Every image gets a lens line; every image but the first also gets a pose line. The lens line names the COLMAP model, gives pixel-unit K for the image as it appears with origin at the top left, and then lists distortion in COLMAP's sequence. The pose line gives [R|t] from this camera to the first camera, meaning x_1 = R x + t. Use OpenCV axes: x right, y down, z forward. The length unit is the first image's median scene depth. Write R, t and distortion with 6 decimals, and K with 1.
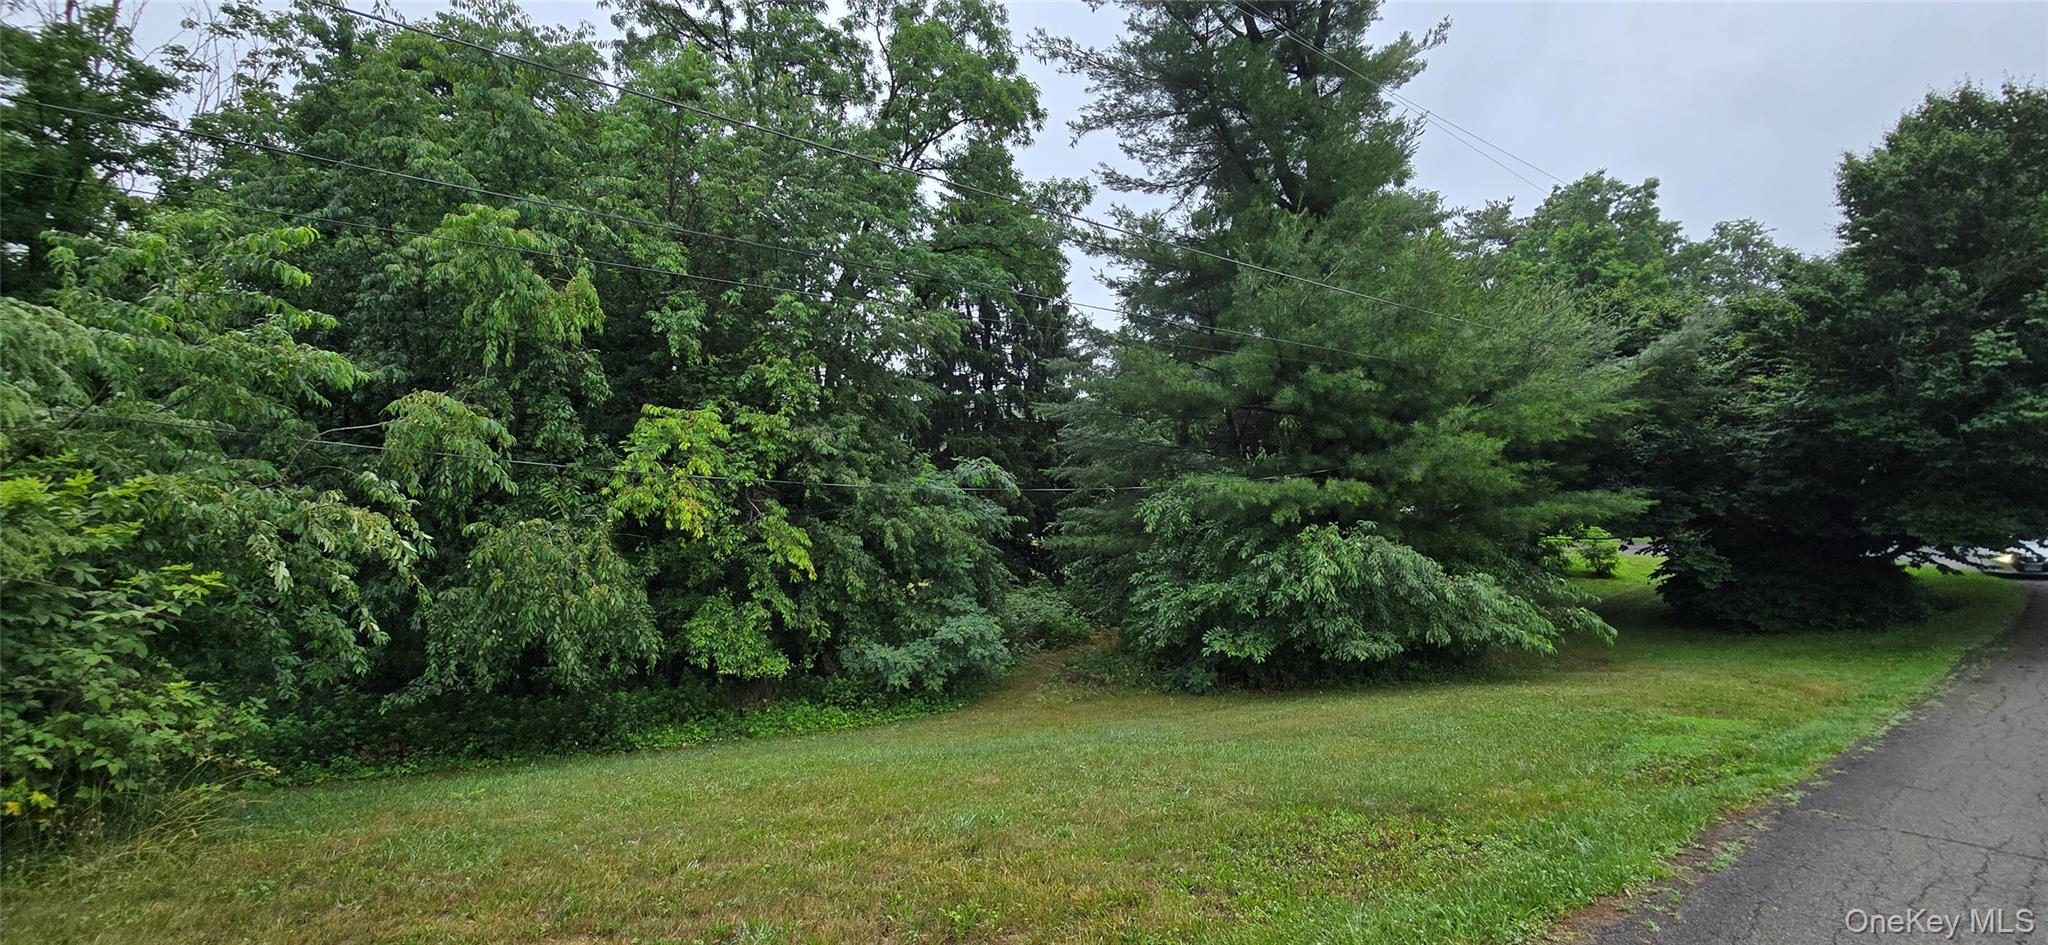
lens RADIAL K [[809.8, 0, 1034.3], [0, 809.8, 470.5], [0, 0, 1]] dist [0.007422, -0.000377]
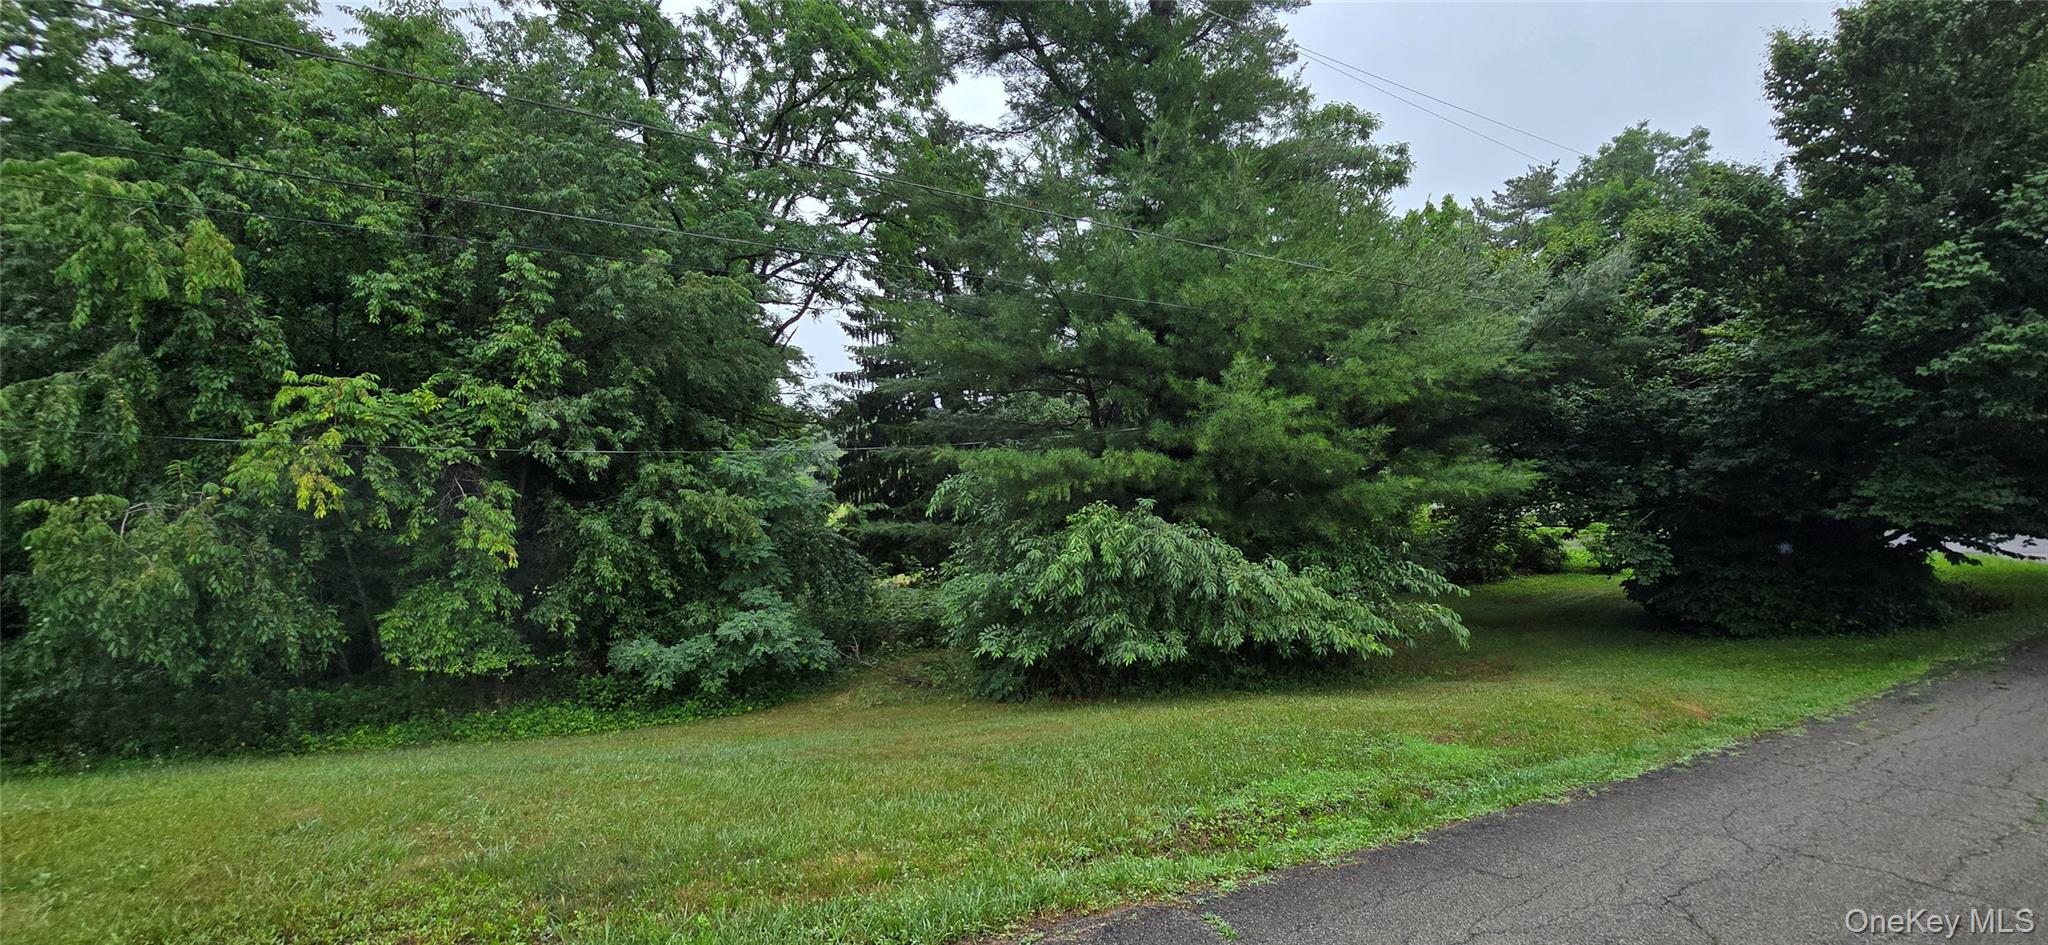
lens RADIAL K [[809.2, 0, 1024.0], [0, 809.2, 472.5], [0, 0, 1]] dist [-0.000537, 0.000160]
pose [[0.995164, -0.009869, -0.097728, 0.336329], [0.010156, 0.999945, 0.002441, 0.029377], [0.097699, -0.003421, 0.995210, 0.144489]]
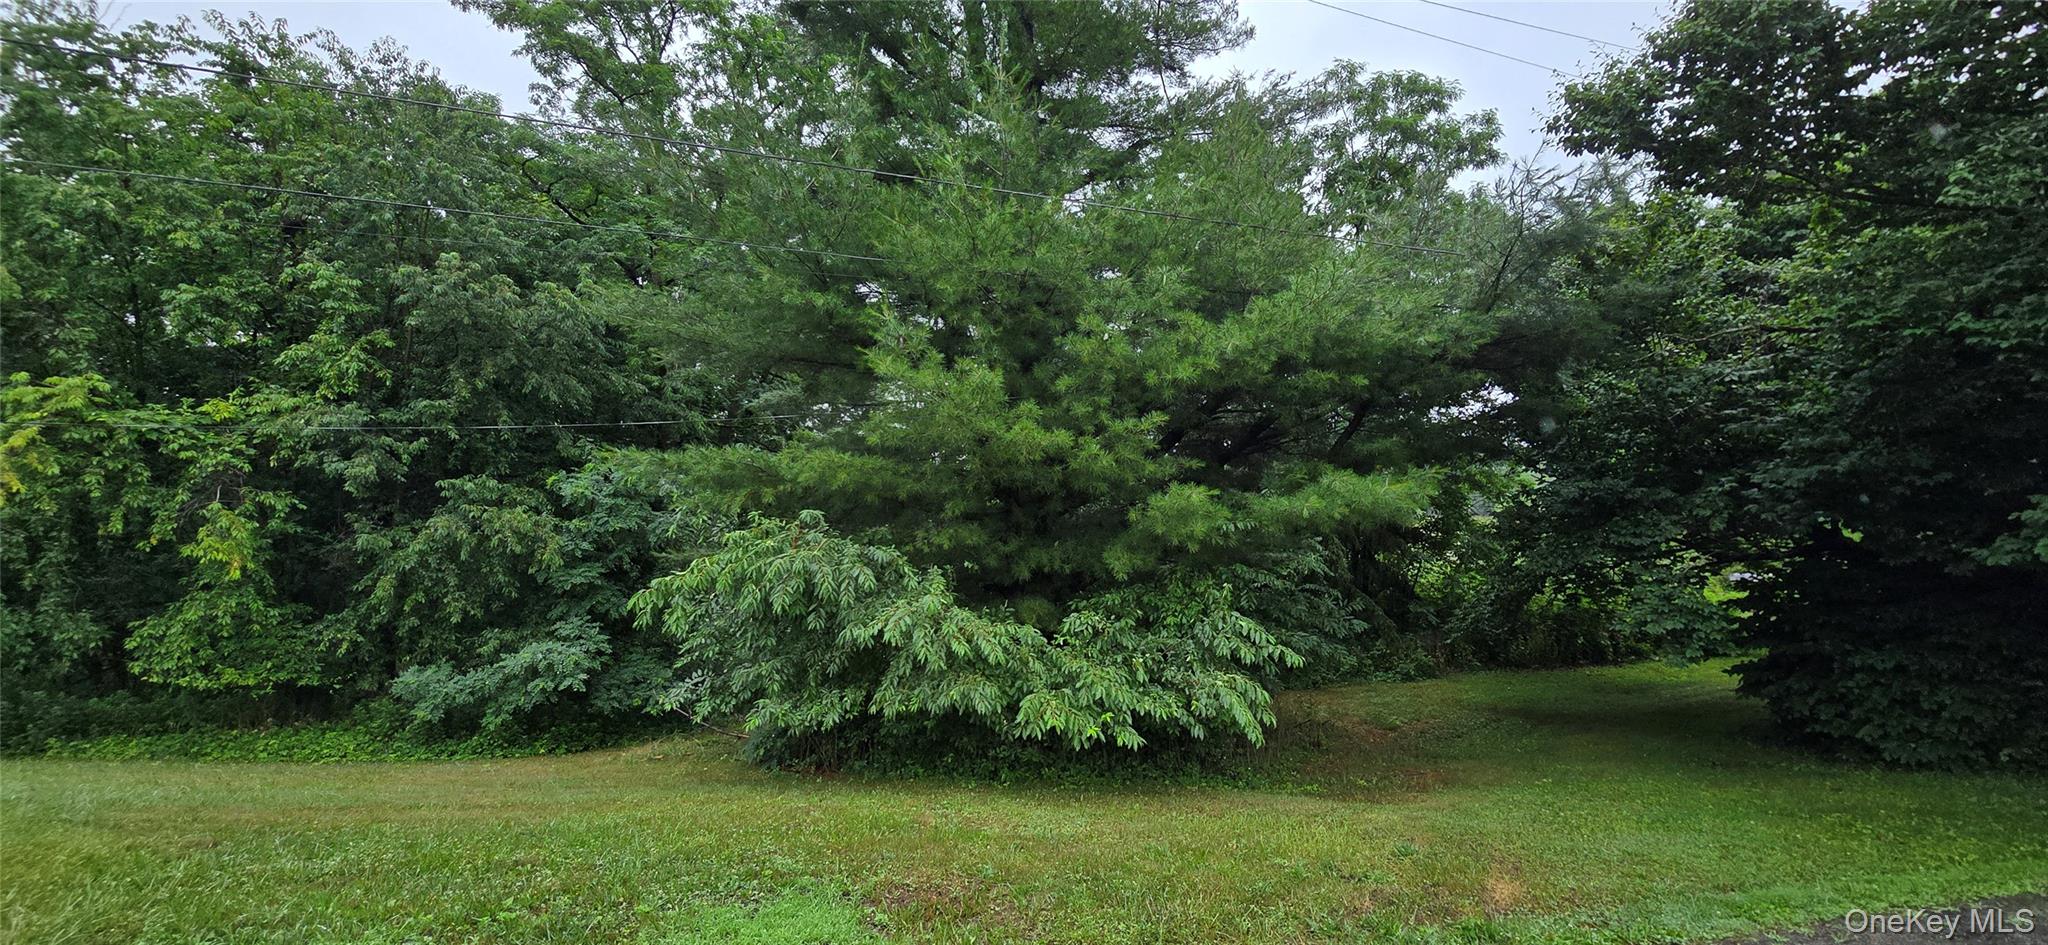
lens RADIAL K [[809.2, 0, 1024.0], [0, 809.2, 472.5], [0, 0, 1]] dist [-0.000537, 0.000160]
pose [[0.942094, -0.017603, -0.334886, 0.708466], [-0.005738, 0.997629, -0.068582, 0.068964], [0.335299, 0.066533, 0.939760, 0.419928]]
